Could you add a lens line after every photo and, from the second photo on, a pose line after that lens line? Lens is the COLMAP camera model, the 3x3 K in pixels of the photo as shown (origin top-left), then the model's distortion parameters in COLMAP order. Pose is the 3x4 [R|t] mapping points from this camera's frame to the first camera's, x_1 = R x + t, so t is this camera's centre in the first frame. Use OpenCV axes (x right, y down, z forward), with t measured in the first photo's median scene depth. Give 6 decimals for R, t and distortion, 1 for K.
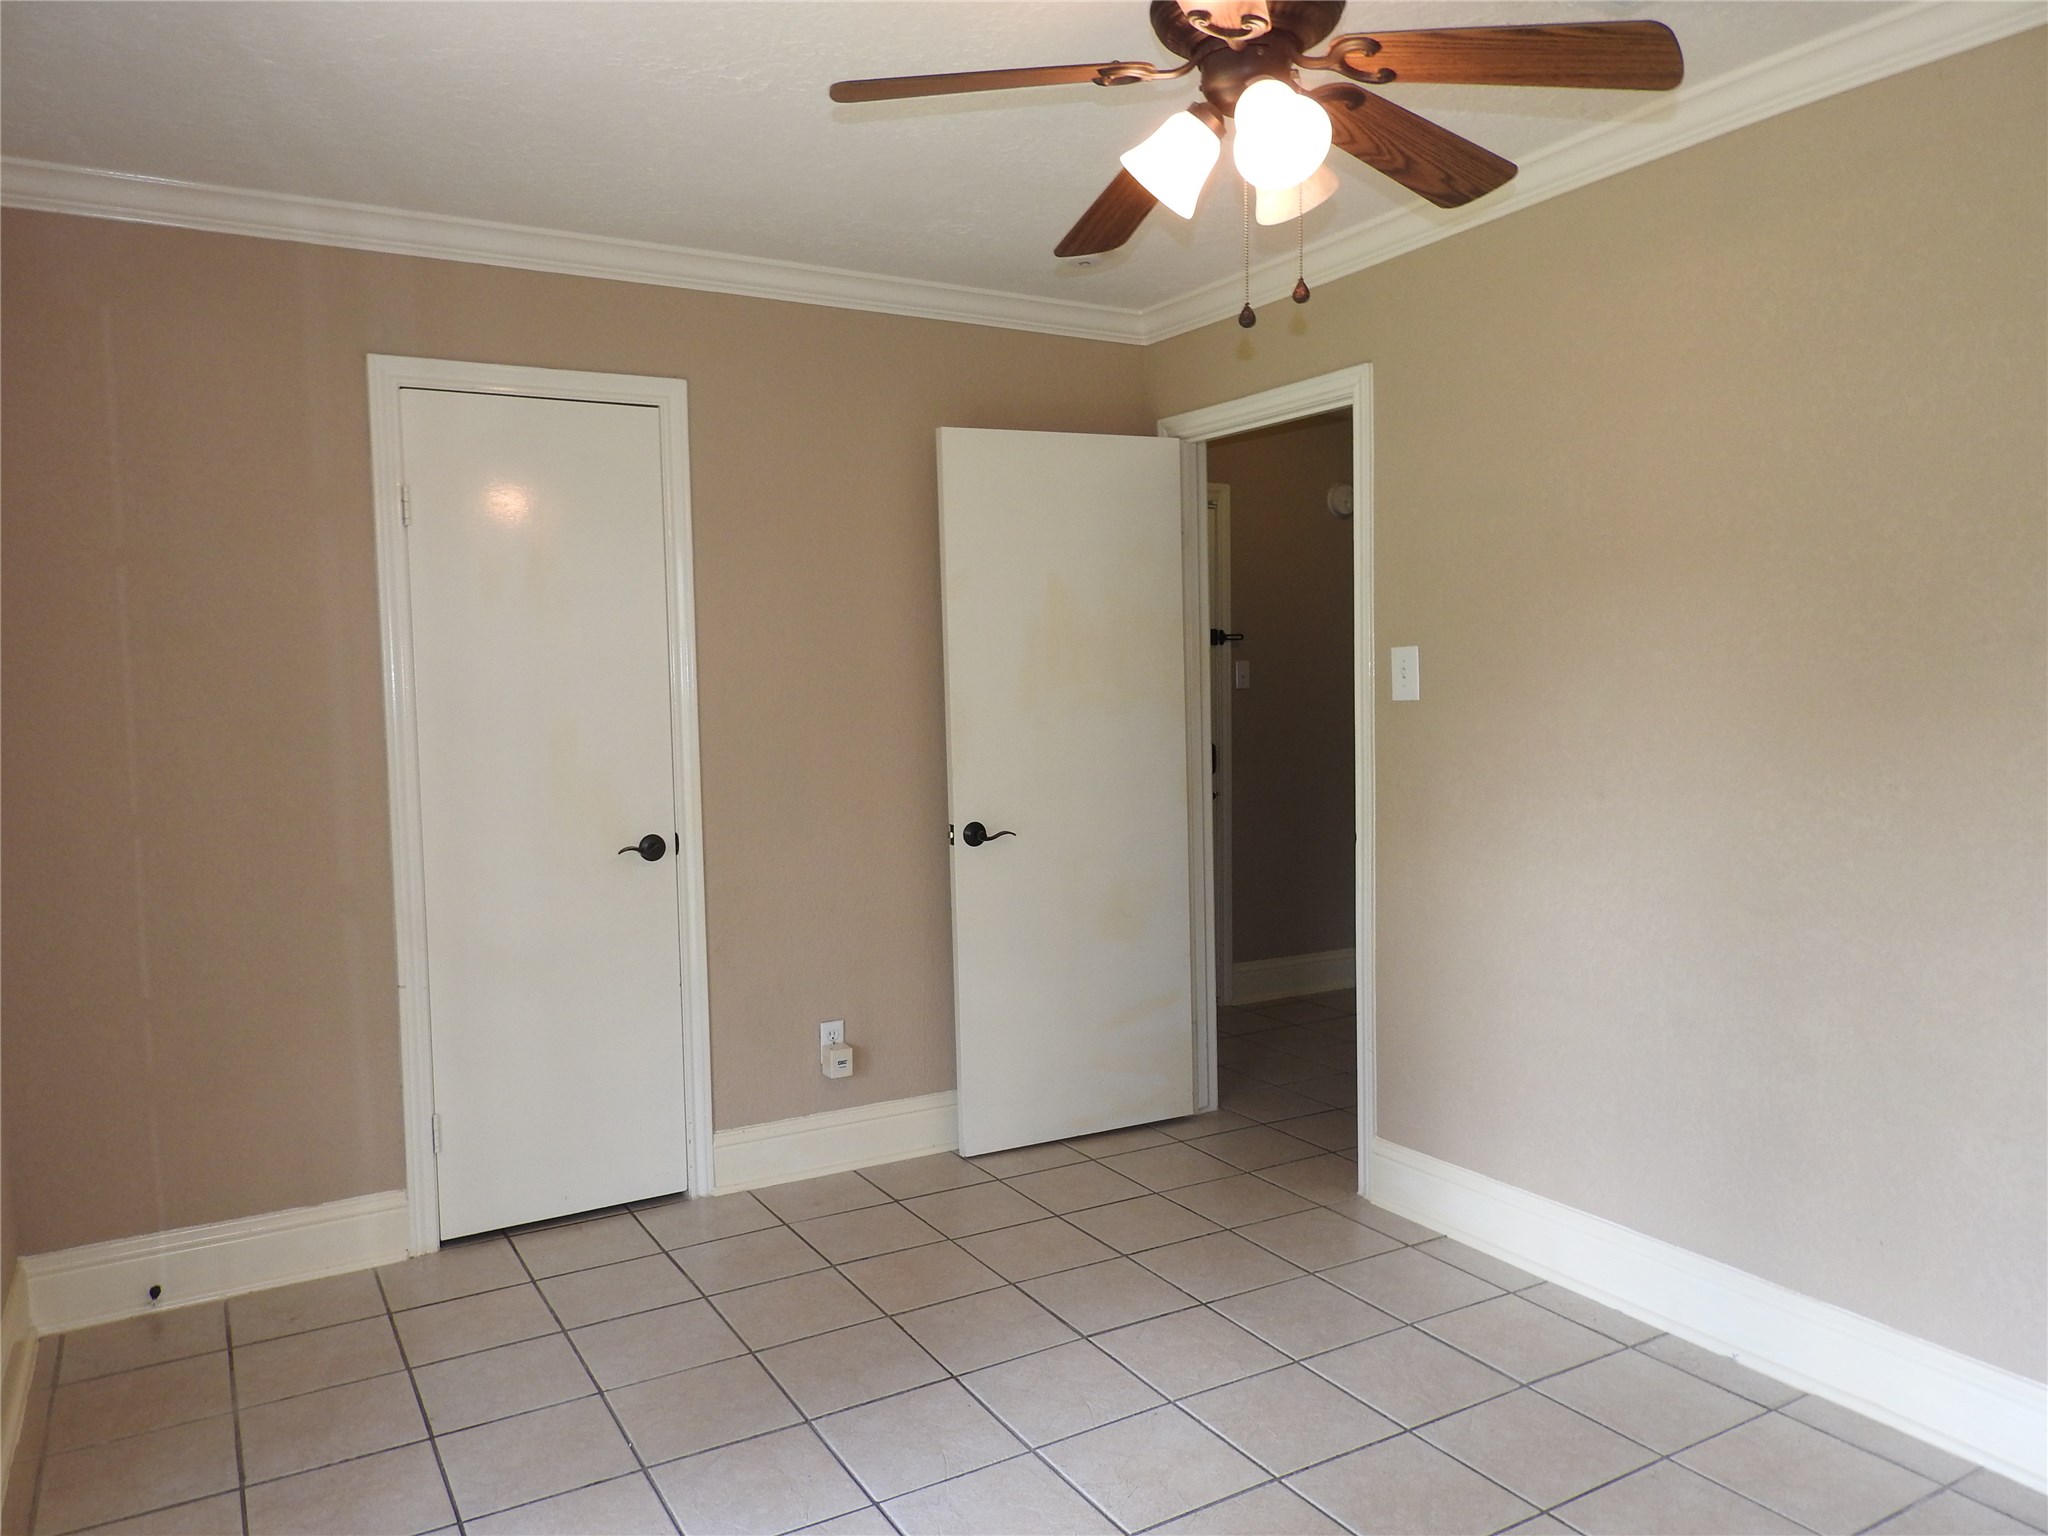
lens RADIAL K [[1454.1, 0, 1019.7], [0, 1454.1, 770.6], [0, 0, 1]] dist [0.009875, -0.009297]
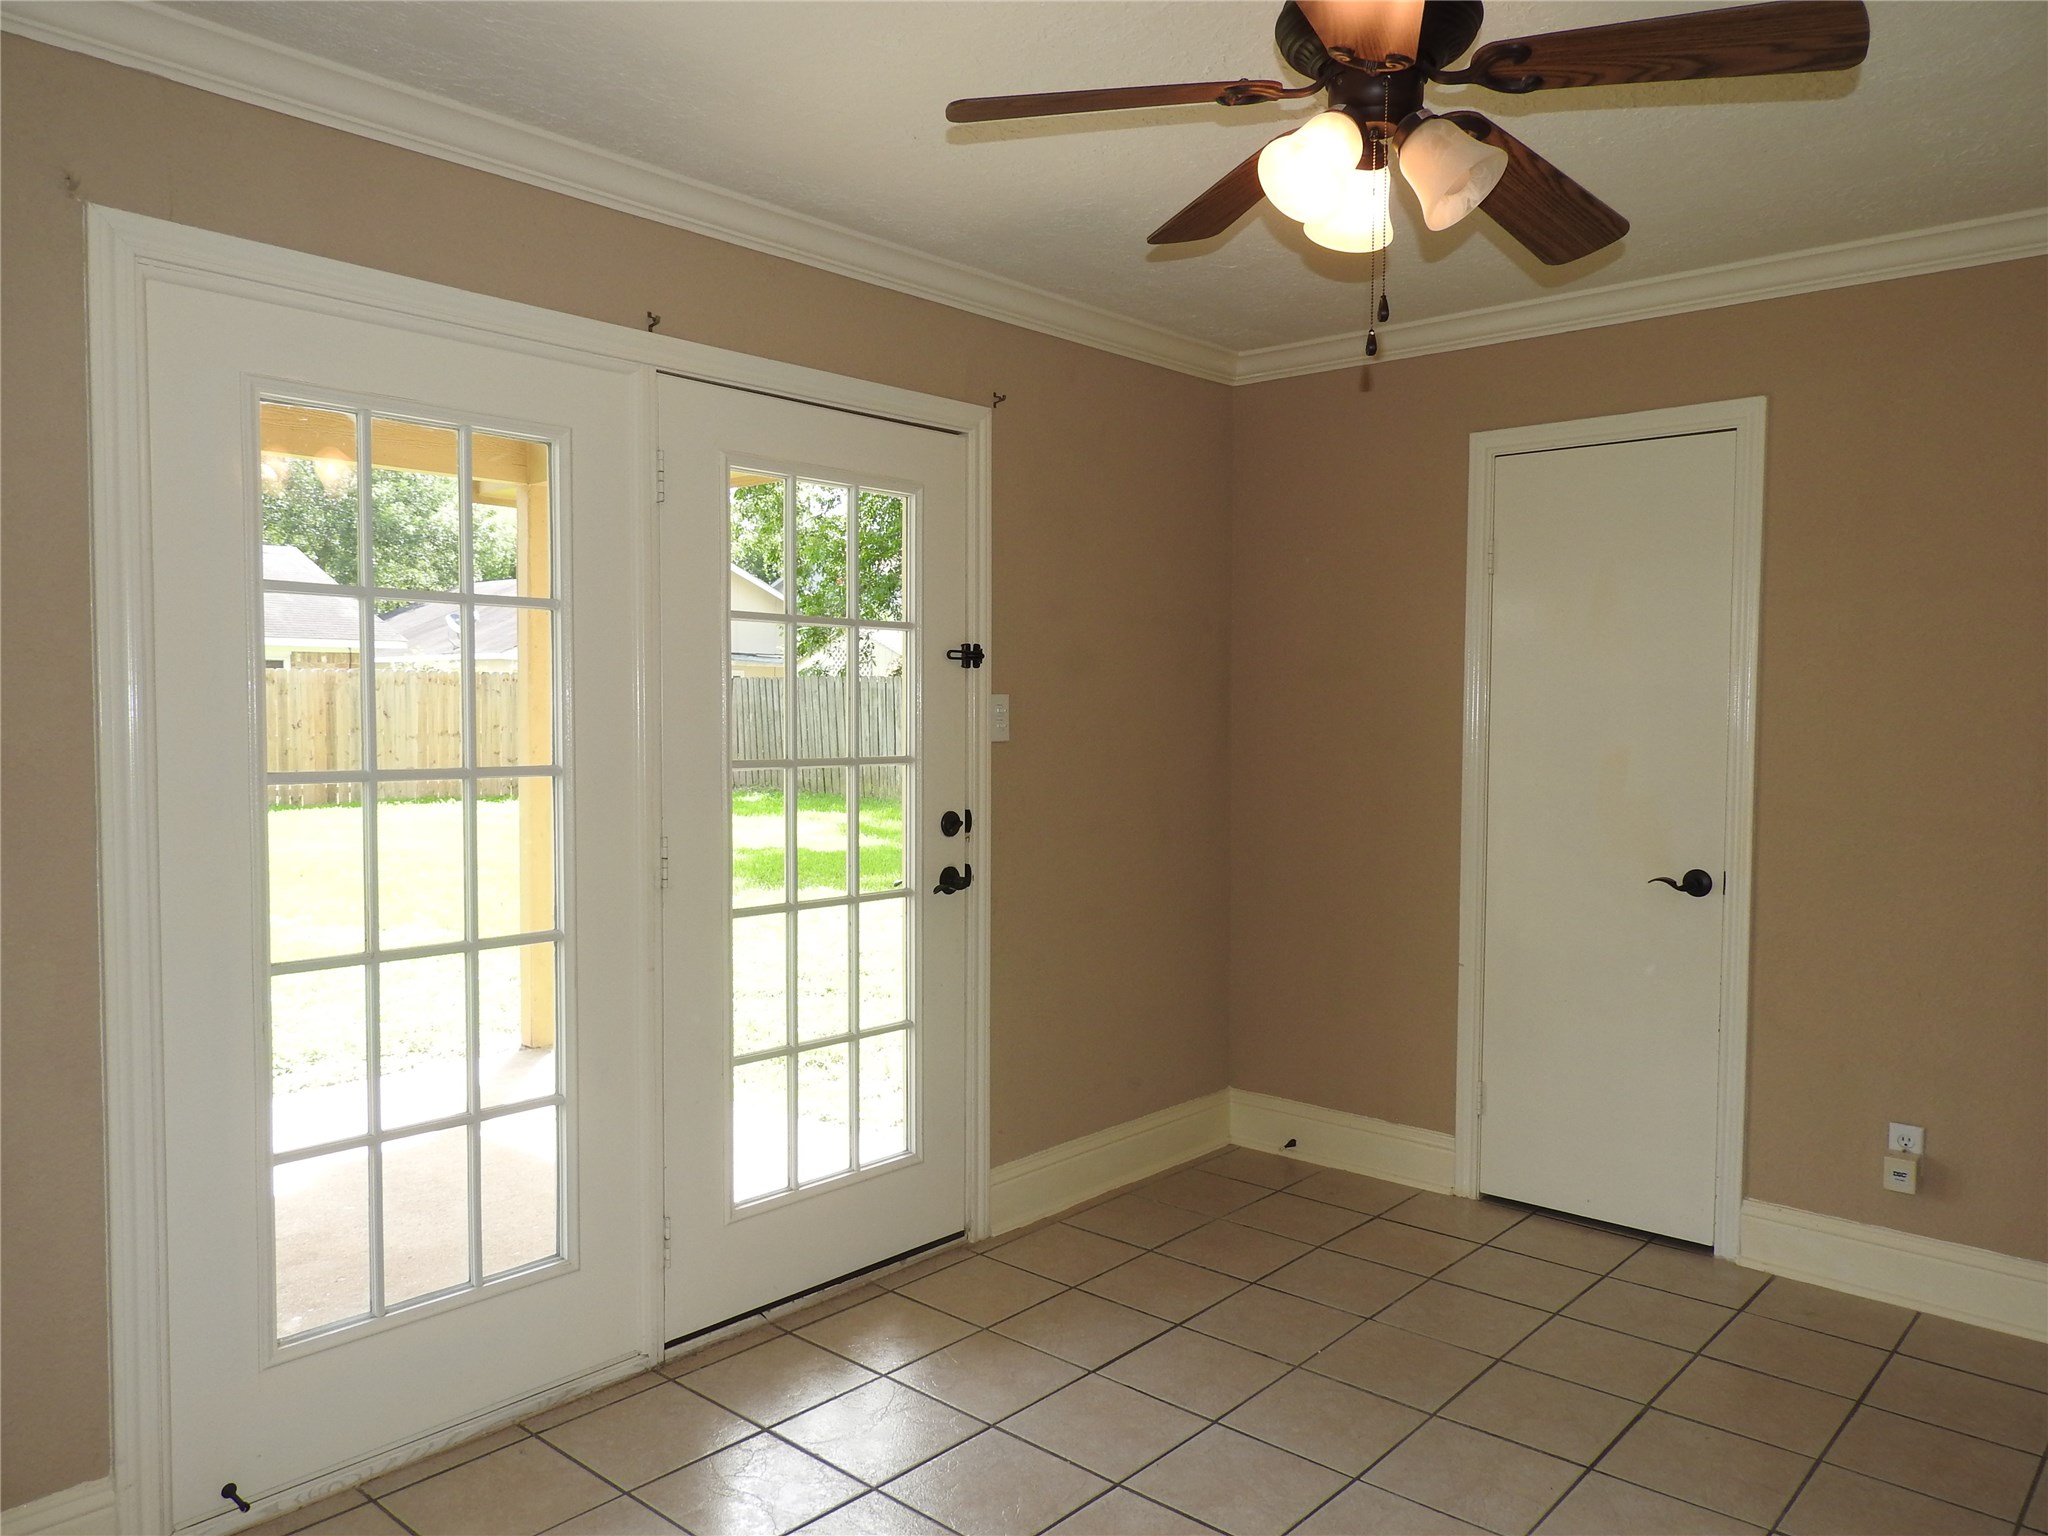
lens RADIAL K [[1454.1, 0, 1023.4], [0, 1454.1, 777.9], [0, 0, 1]] dist [0.009875, -0.009297]
pose [[0.317369, 0.069145, -0.945778, 0.526930], [-0.077920, 0.995867, 0.046660, -0.028051], [0.945096, 0.058886, 0.321445, 0.256019]]
